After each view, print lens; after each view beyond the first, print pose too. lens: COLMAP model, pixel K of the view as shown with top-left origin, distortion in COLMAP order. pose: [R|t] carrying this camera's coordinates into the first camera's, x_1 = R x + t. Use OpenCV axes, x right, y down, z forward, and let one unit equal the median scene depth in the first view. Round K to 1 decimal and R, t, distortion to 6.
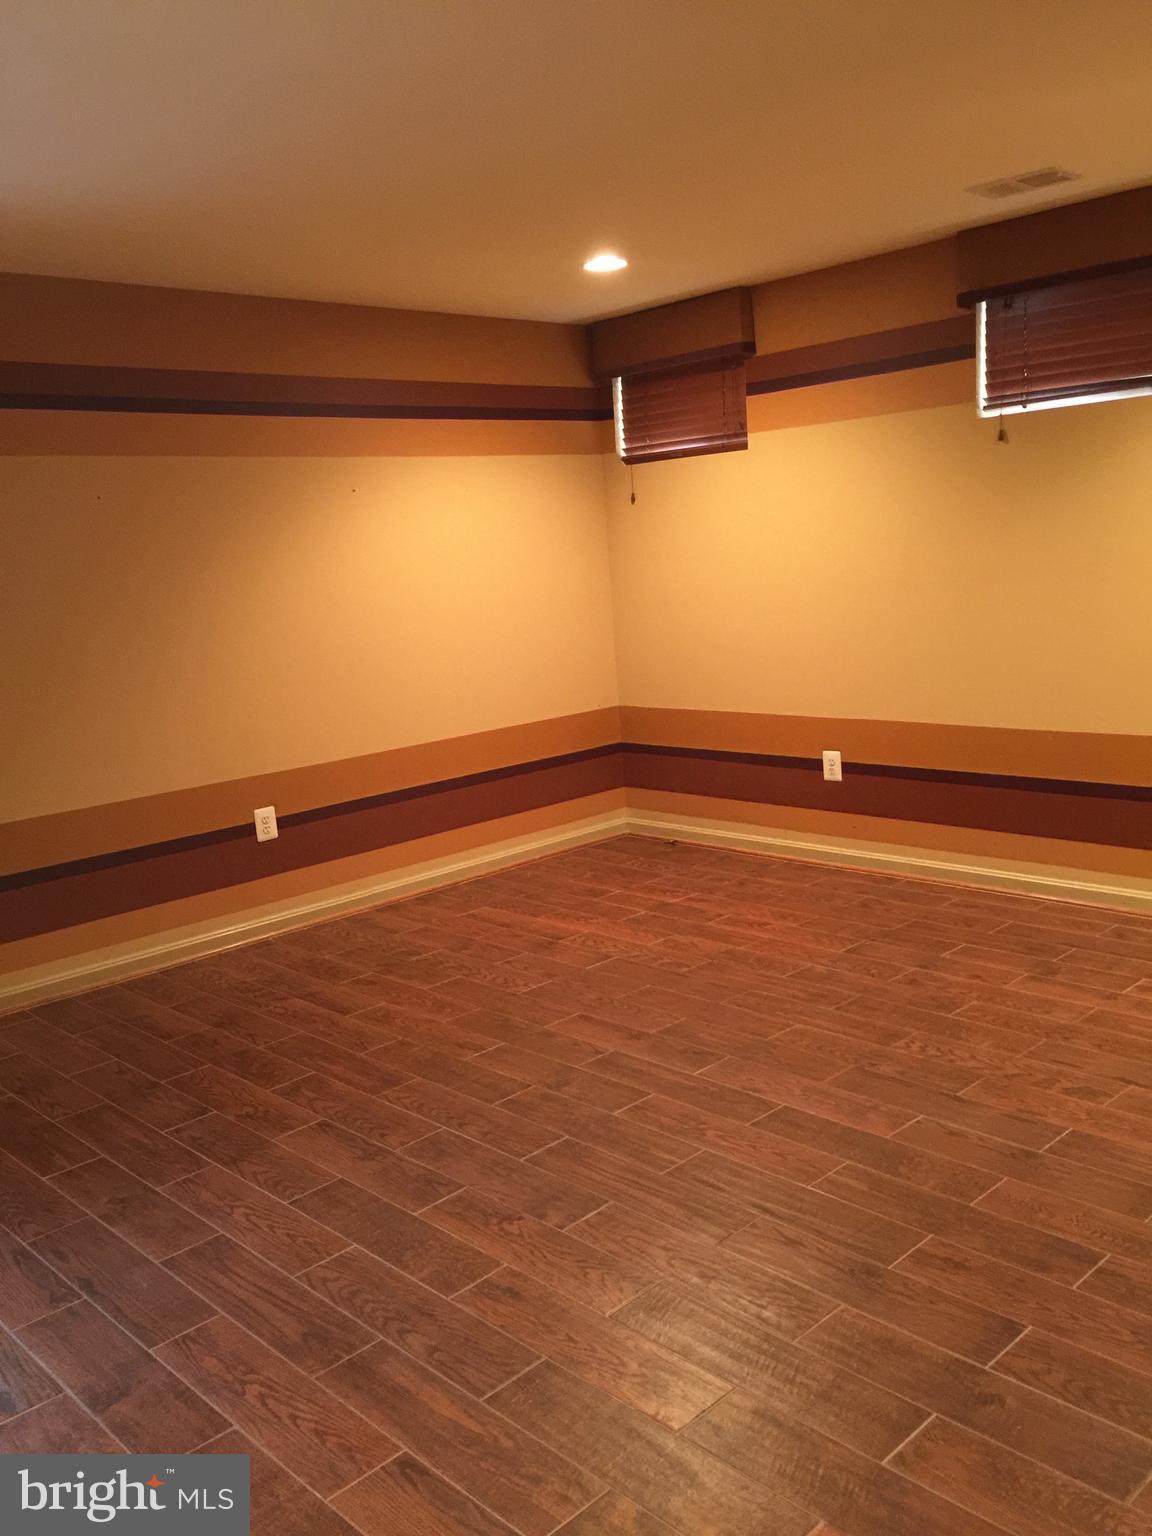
lens RADIAL K [[1338.0, 0, 587.4], [0, 1338.0, 768.2], [0, 0, 1]] dist [0.081259, -0.002974]
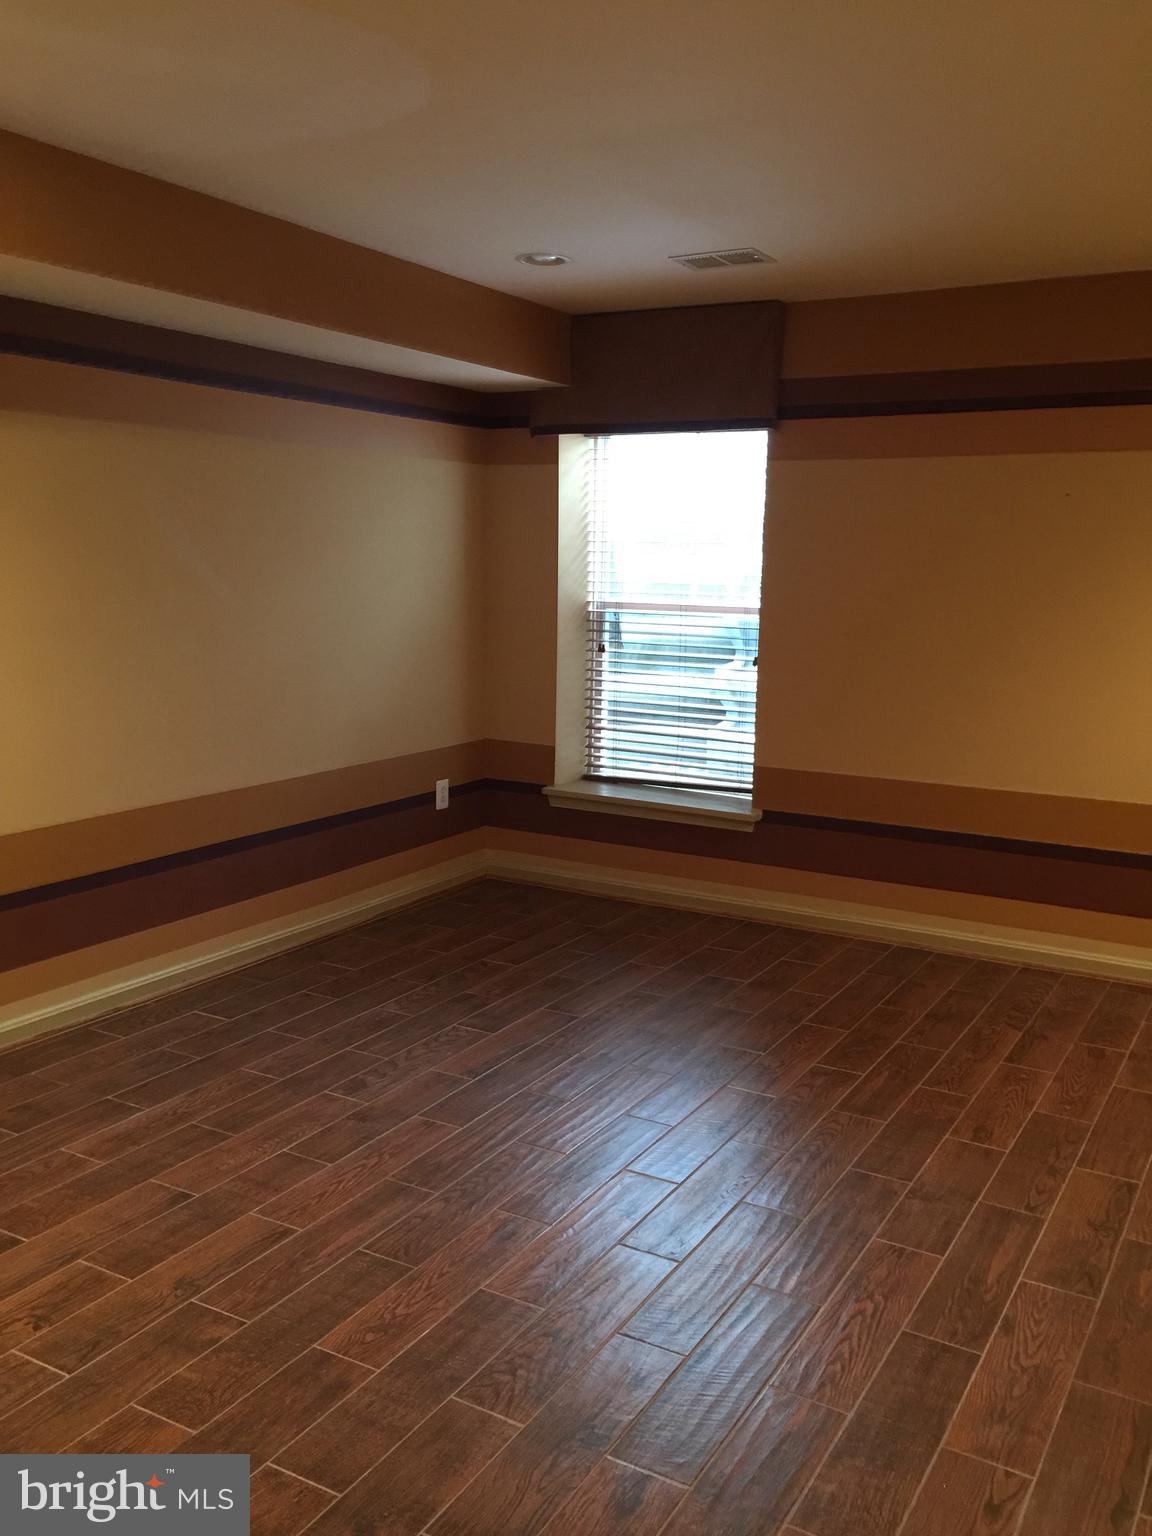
lens RADIAL K [[1338.0, 0, 587.4], [0, 1338.0, 768.2], [0, 0, 1]] dist [0.081259, -0.002974]
pose [[0.284372, 0.229820, -0.930761, 0.633984], [-0.197135, 0.964114, 0.177826, -0.137387], [0.938227, 0.132917, 0.319473, 0.451459]]
